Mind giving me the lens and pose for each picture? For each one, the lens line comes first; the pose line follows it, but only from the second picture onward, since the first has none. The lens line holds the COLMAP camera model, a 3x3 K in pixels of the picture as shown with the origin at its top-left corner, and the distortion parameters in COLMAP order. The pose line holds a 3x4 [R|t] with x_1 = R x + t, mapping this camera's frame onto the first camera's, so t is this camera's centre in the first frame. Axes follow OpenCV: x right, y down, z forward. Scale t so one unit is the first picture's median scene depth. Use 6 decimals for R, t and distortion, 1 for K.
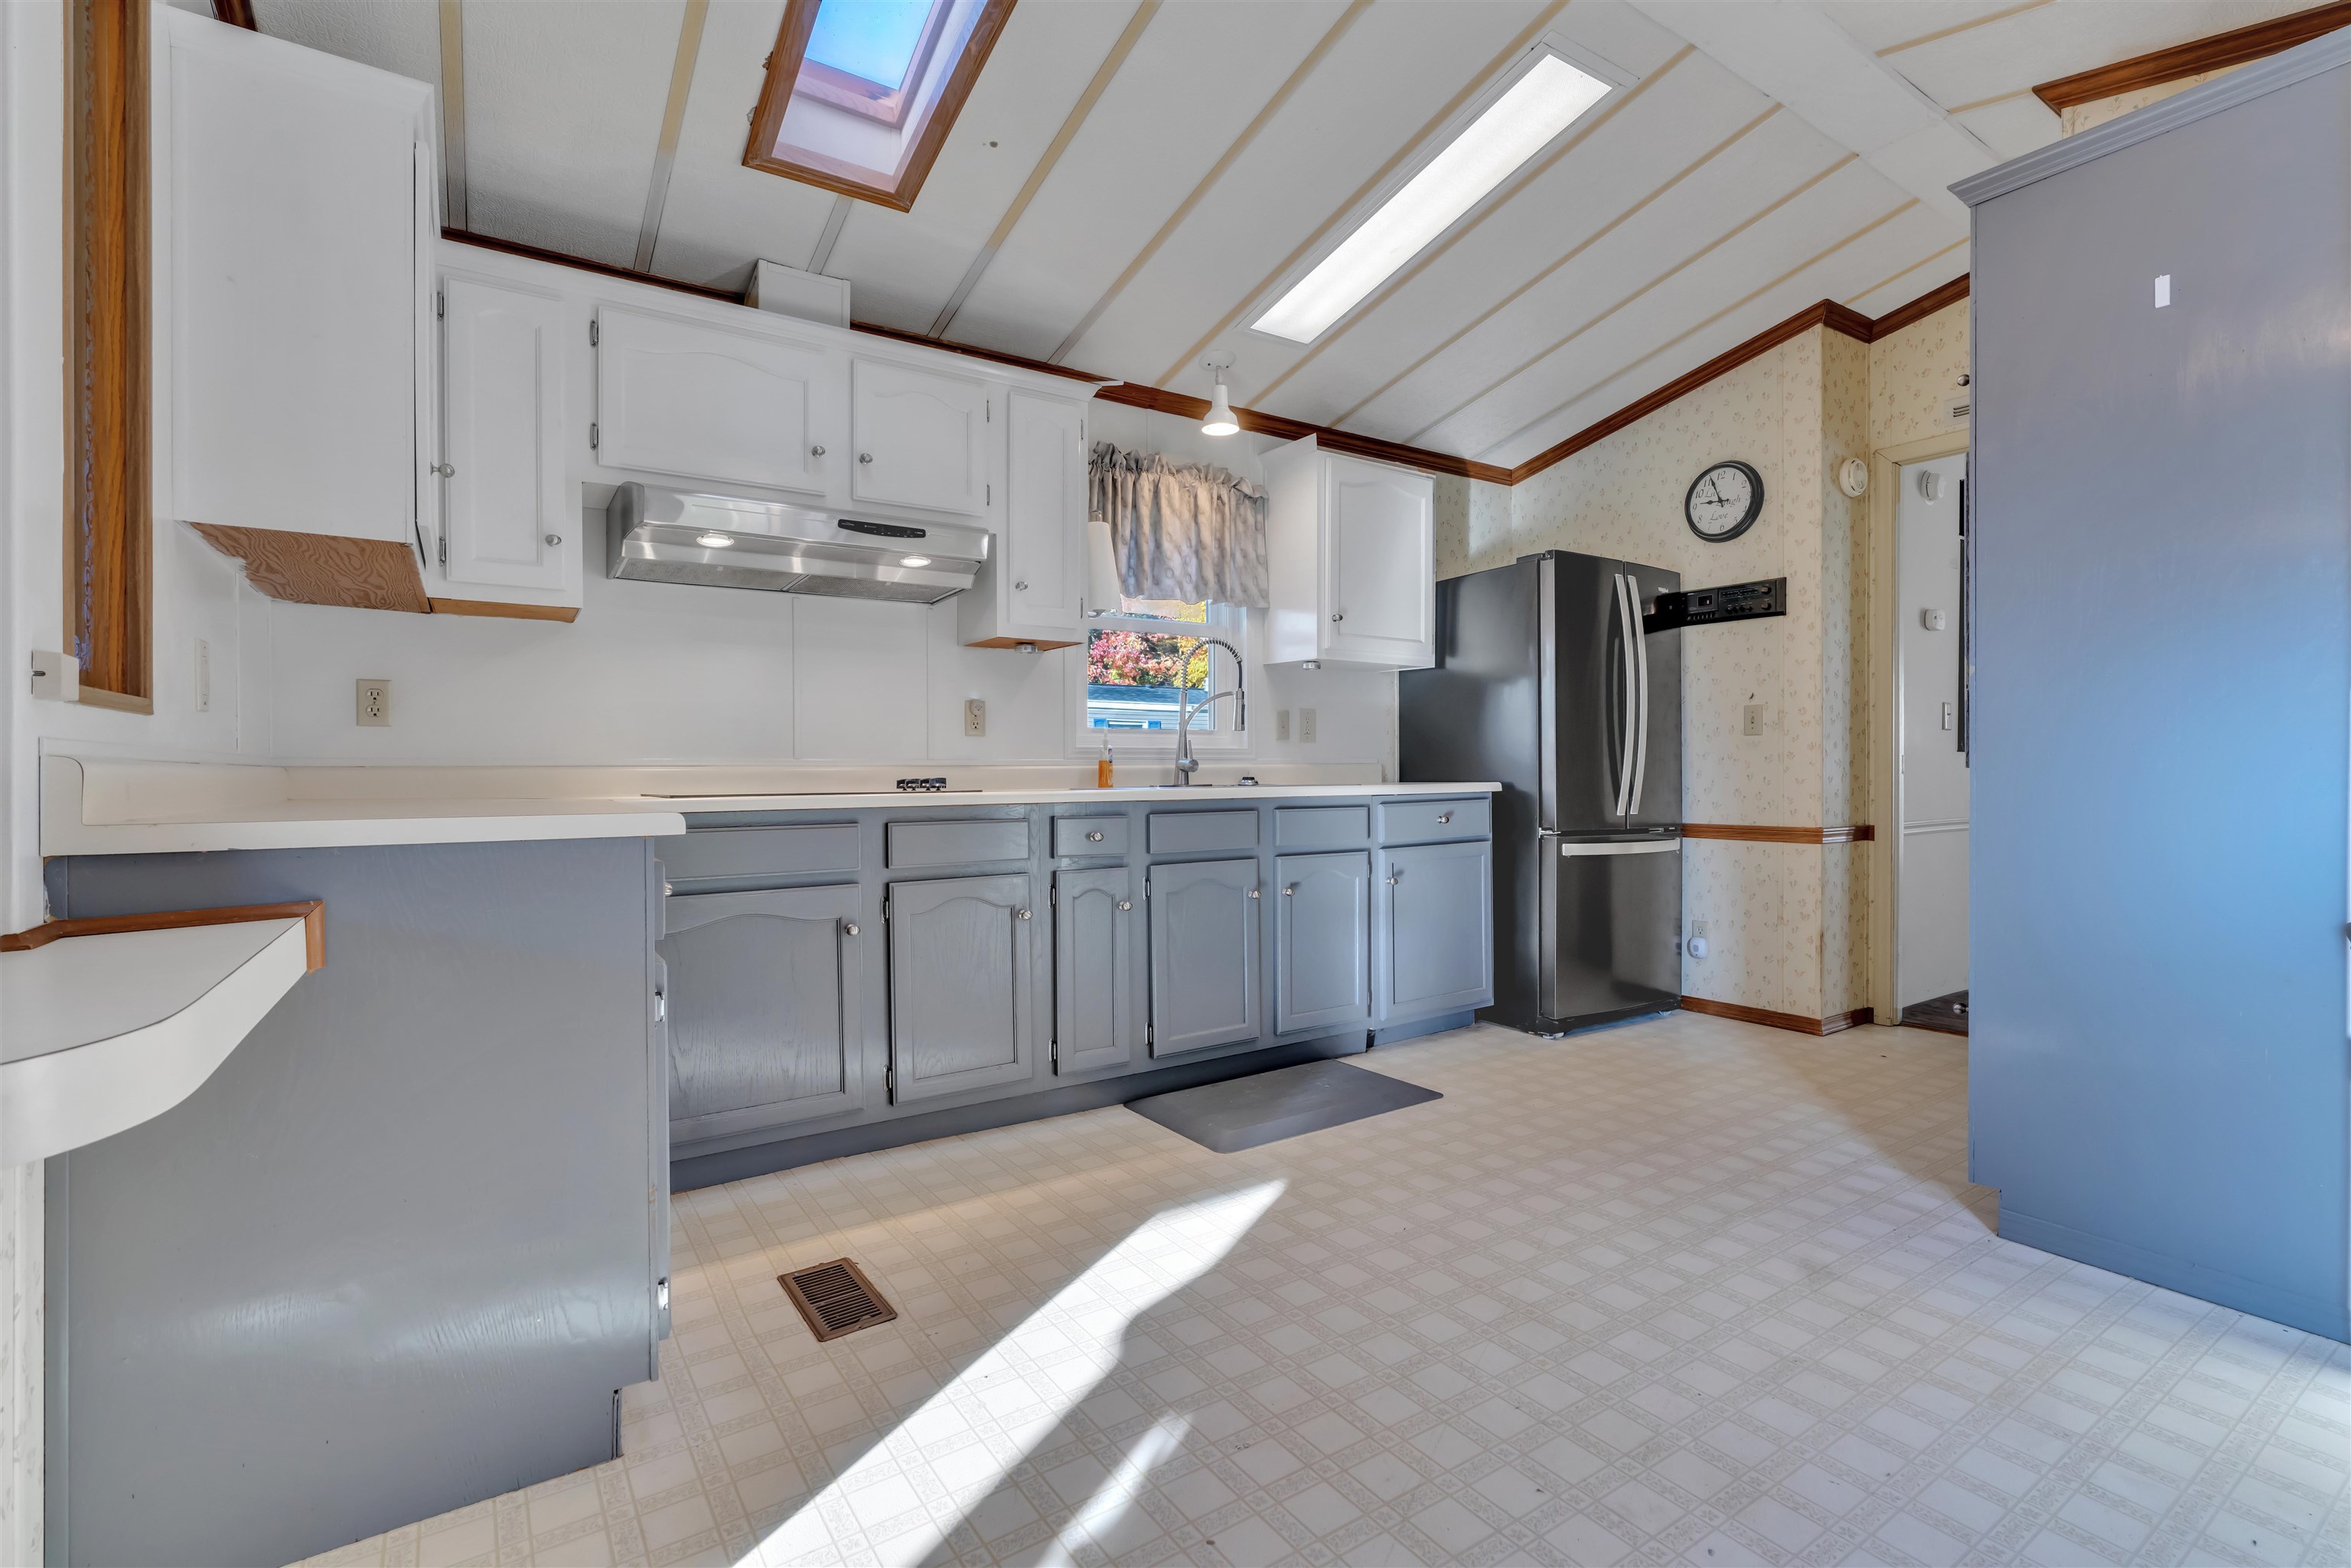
lens RADIAL K [[1050.0, 0, 1191.8], [0, 1050.0, 774.8], [0, 0, 1]] dist [-0.021849, 0.009396]
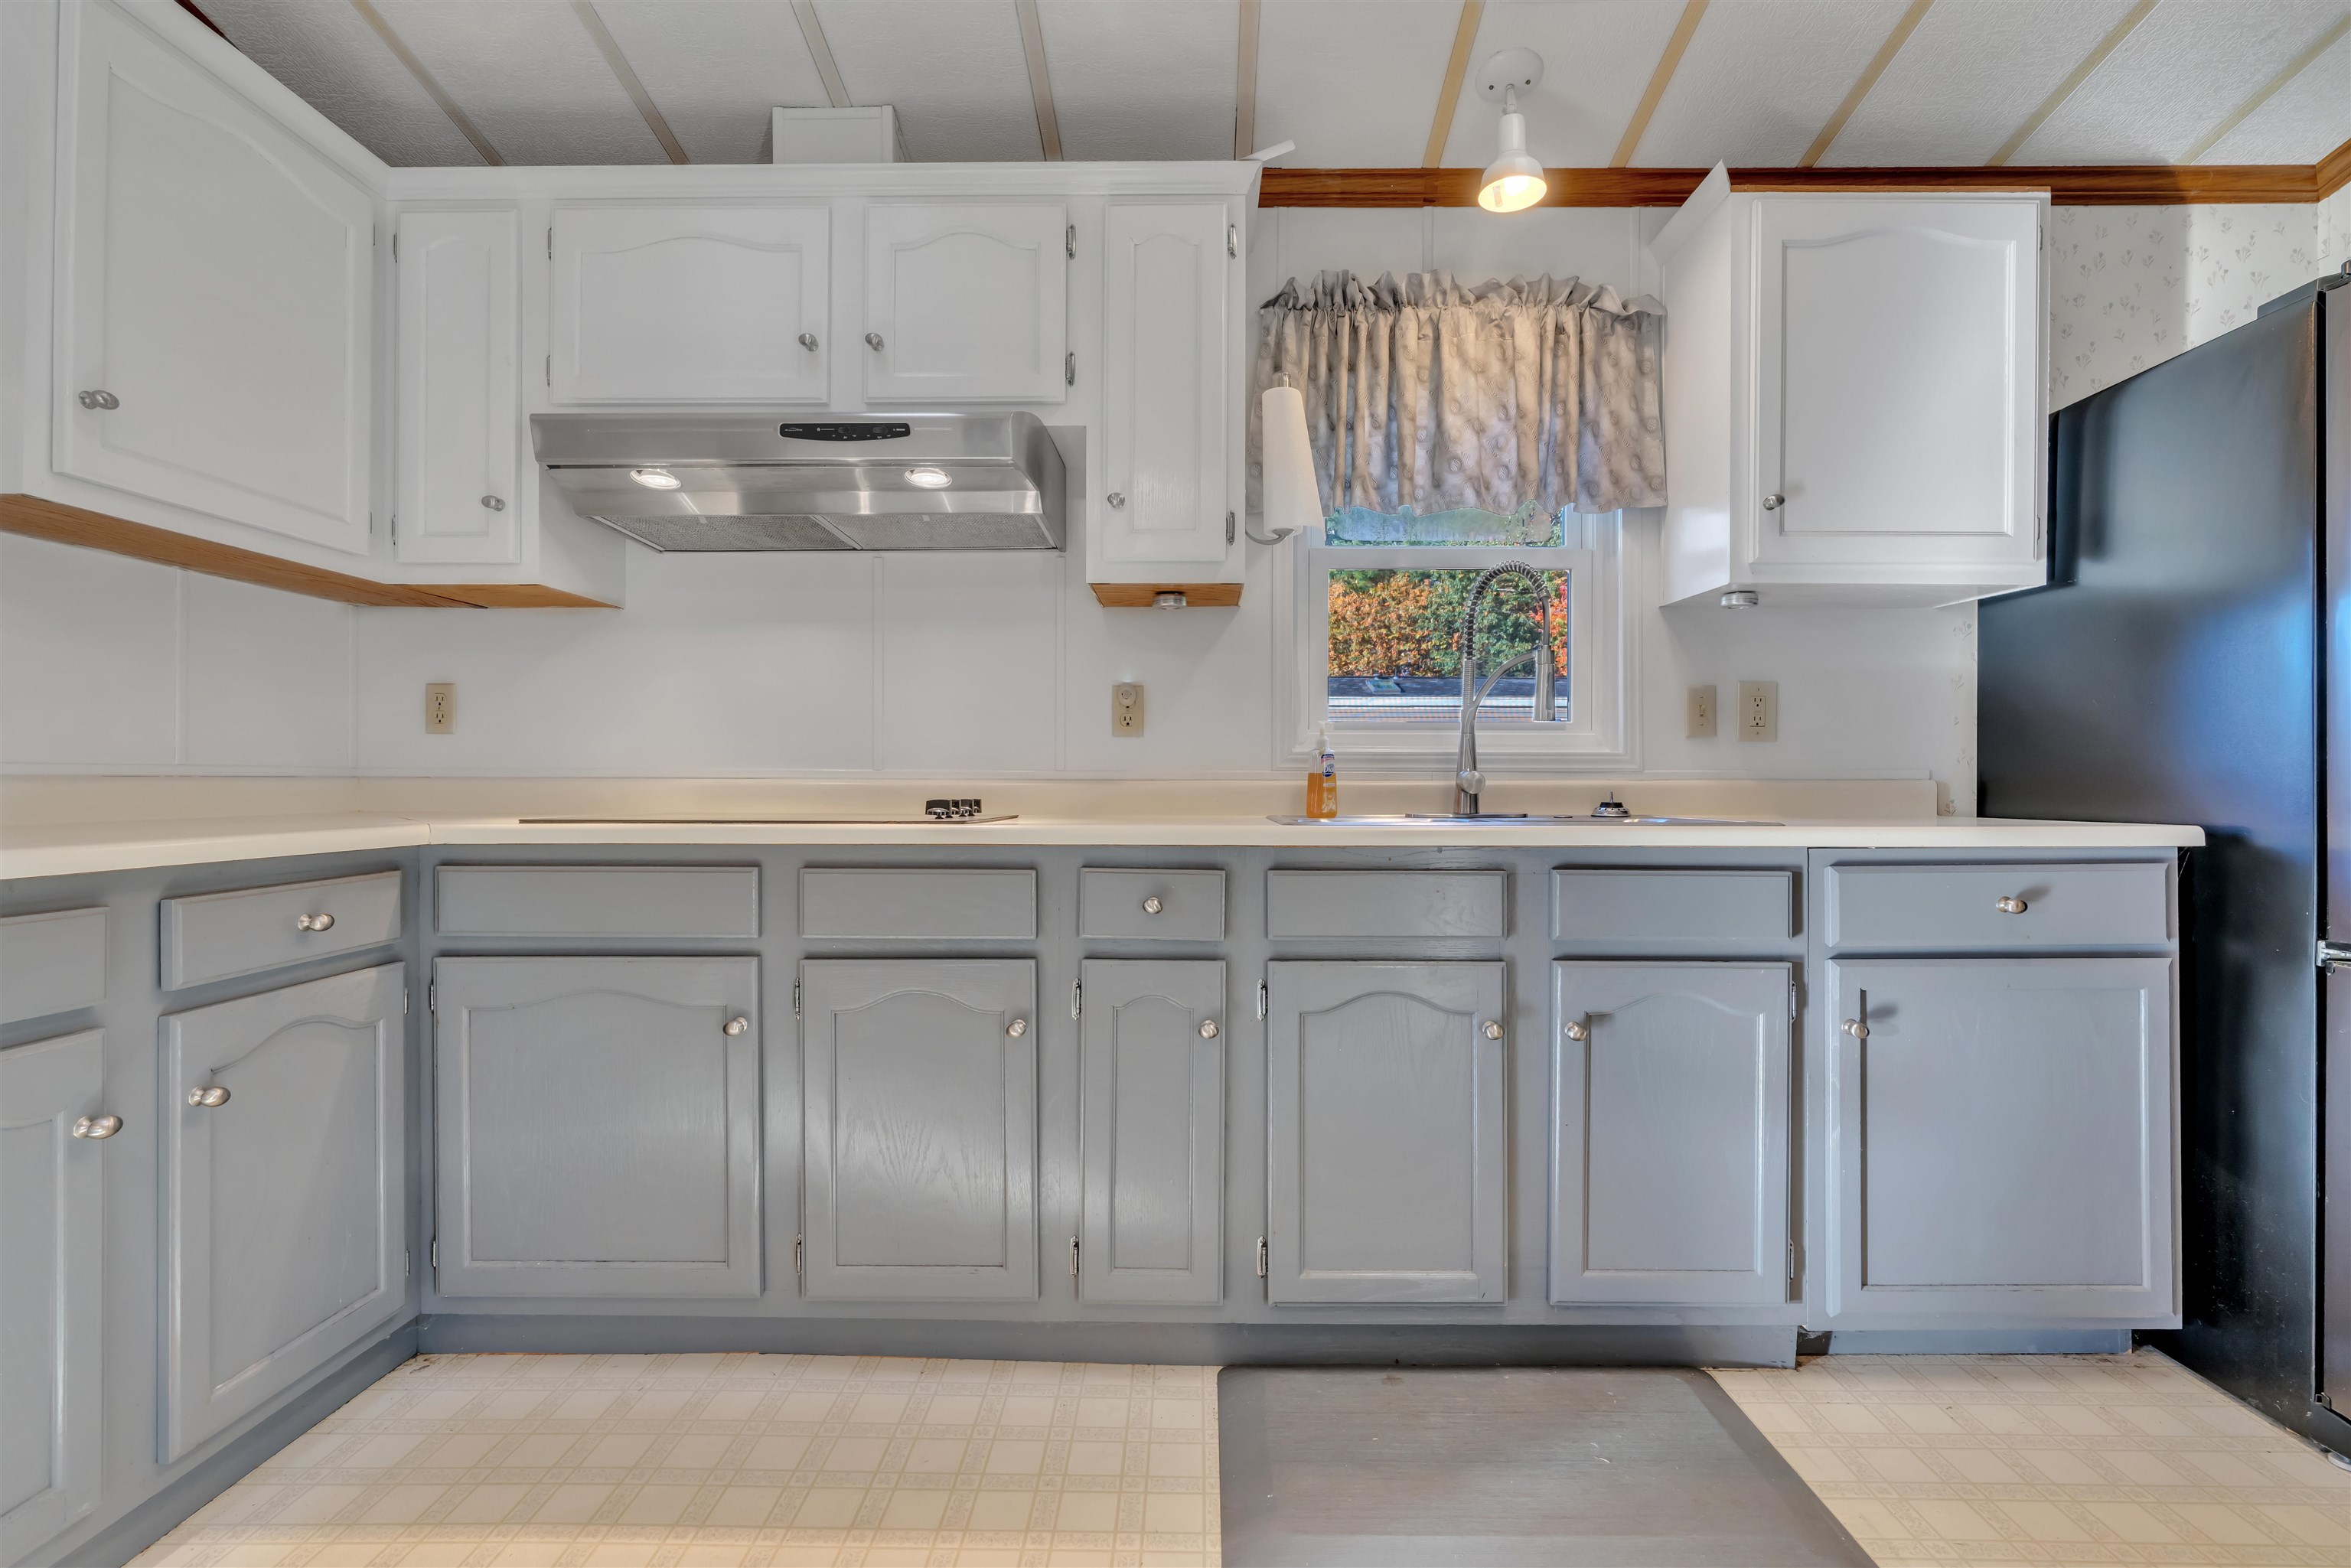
lens RADIAL K [[1050.0, 0, 1191.8], [0, 1050.0, 774.8], [0, 0, 1]] dist [-0.021849, 0.009396]
pose [[0.823527, 0.005075, -0.567254, 0.223714], [-0.010391, 0.999927, -0.006139, -0.008522], [0.567181, 0.010950, 0.823520, 0.470417]]
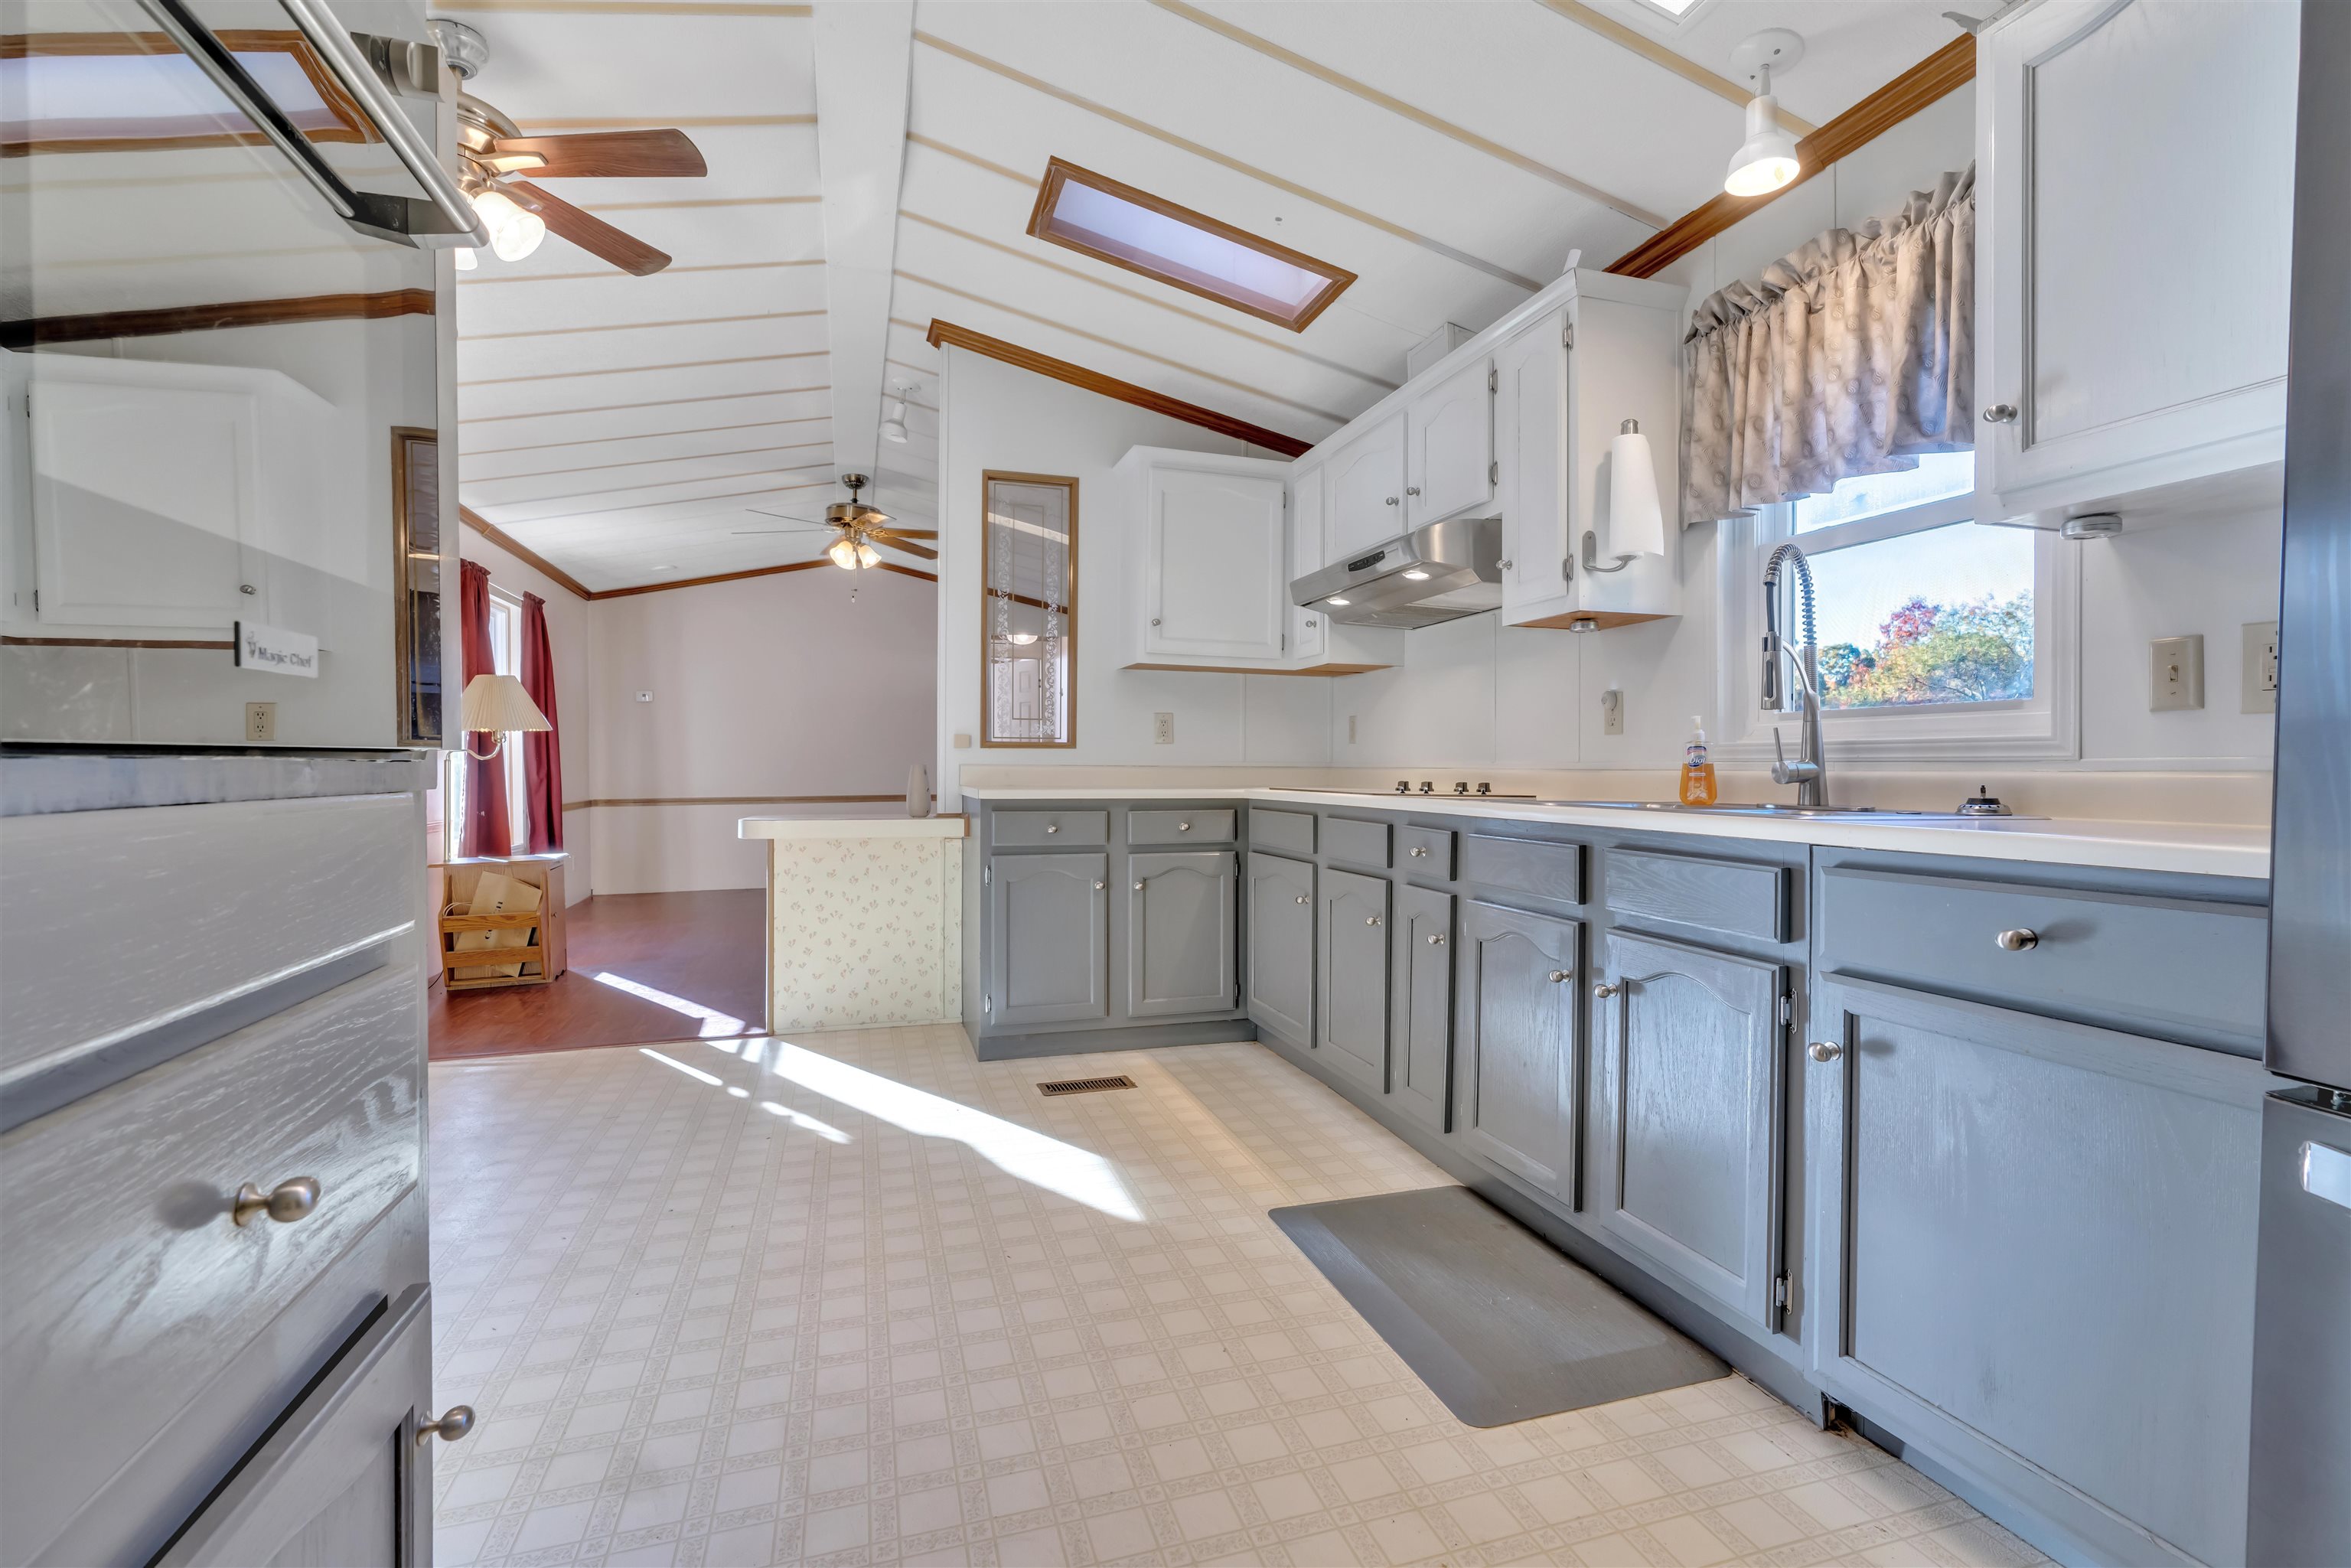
lens RADIAL K [[1050.0, 0, 1191.8], [0, 1050.0, 774.8], [0, 0, 1]] dist [-0.021849, 0.009396]
pose [[-0.270254, 0.010829, -0.962728, 0.701758], [-0.013917, 0.999788, 0.015152, -0.013231], [0.962689, 0.017493, -0.270046, 0.925416]]
